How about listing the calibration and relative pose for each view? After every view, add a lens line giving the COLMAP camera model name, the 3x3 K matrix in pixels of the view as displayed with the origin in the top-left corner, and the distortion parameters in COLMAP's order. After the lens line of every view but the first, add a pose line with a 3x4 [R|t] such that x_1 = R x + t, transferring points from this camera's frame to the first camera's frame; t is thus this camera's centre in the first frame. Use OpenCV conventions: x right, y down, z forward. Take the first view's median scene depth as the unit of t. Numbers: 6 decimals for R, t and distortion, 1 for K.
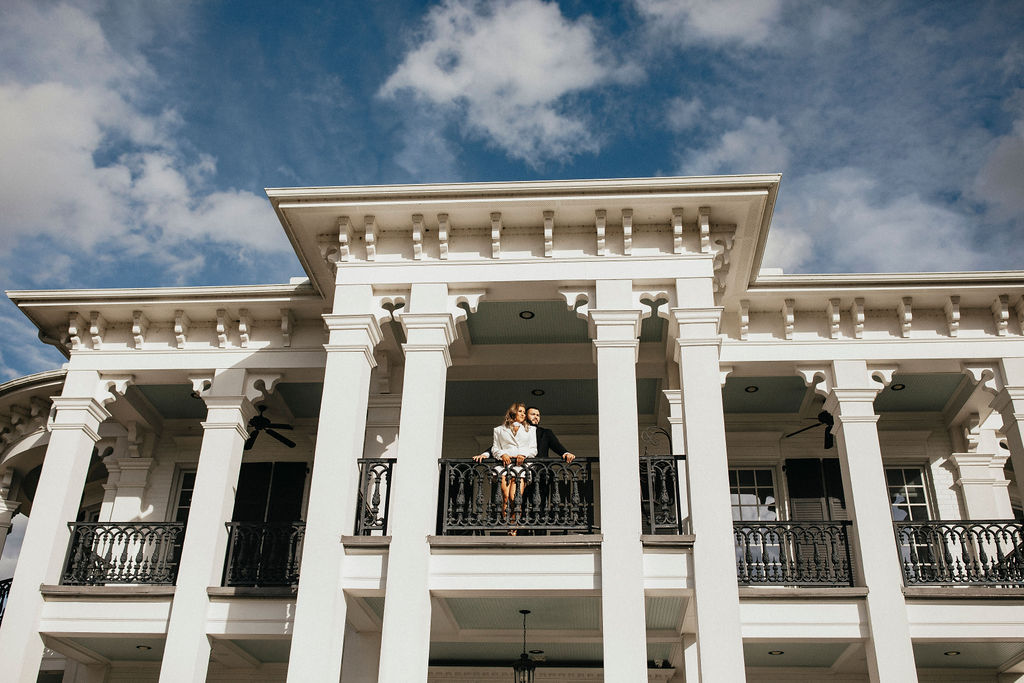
lens RADIAL K [[1008.2, 0, 512.0], [0, 1008.2, 341.5], [0, 0, 1]] dist [-0.011269, -0.017308]
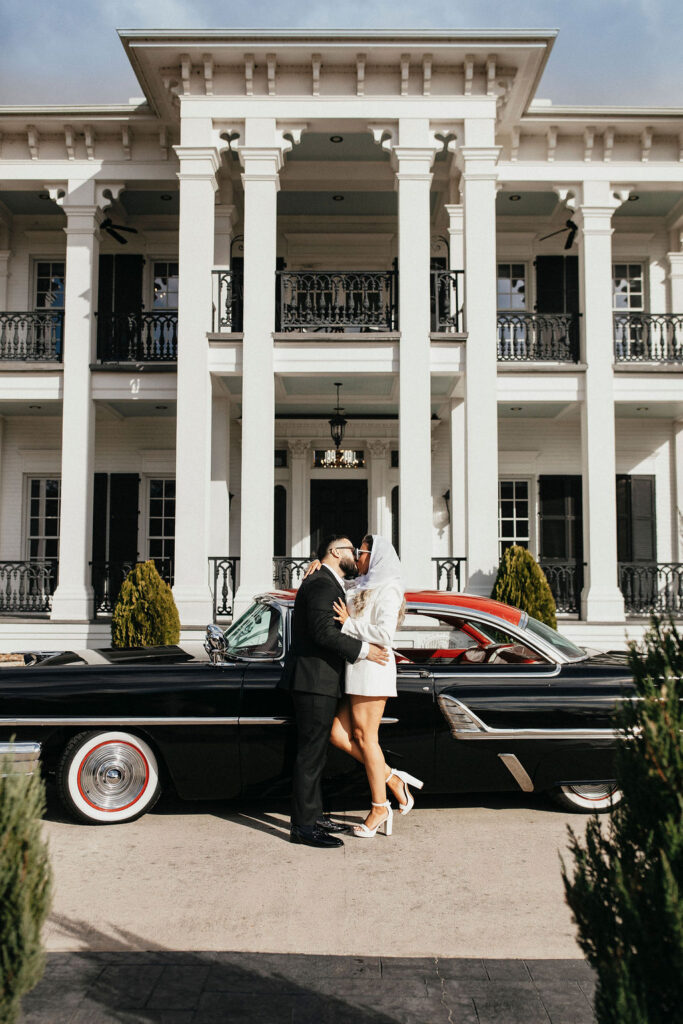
lens RADIAL K [[1008.2, 0, 341.5], [0, 1008.2, 512.0], [0, 0, 1]] dist [-0.011269, -0.017308]
pose [[0.996197, -0.015856, 0.085671, -0.094641], [-0.021705, 0.907134, 0.420282, -0.135364], [-0.084379, -0.420543, 0.903340, -0.276892]]
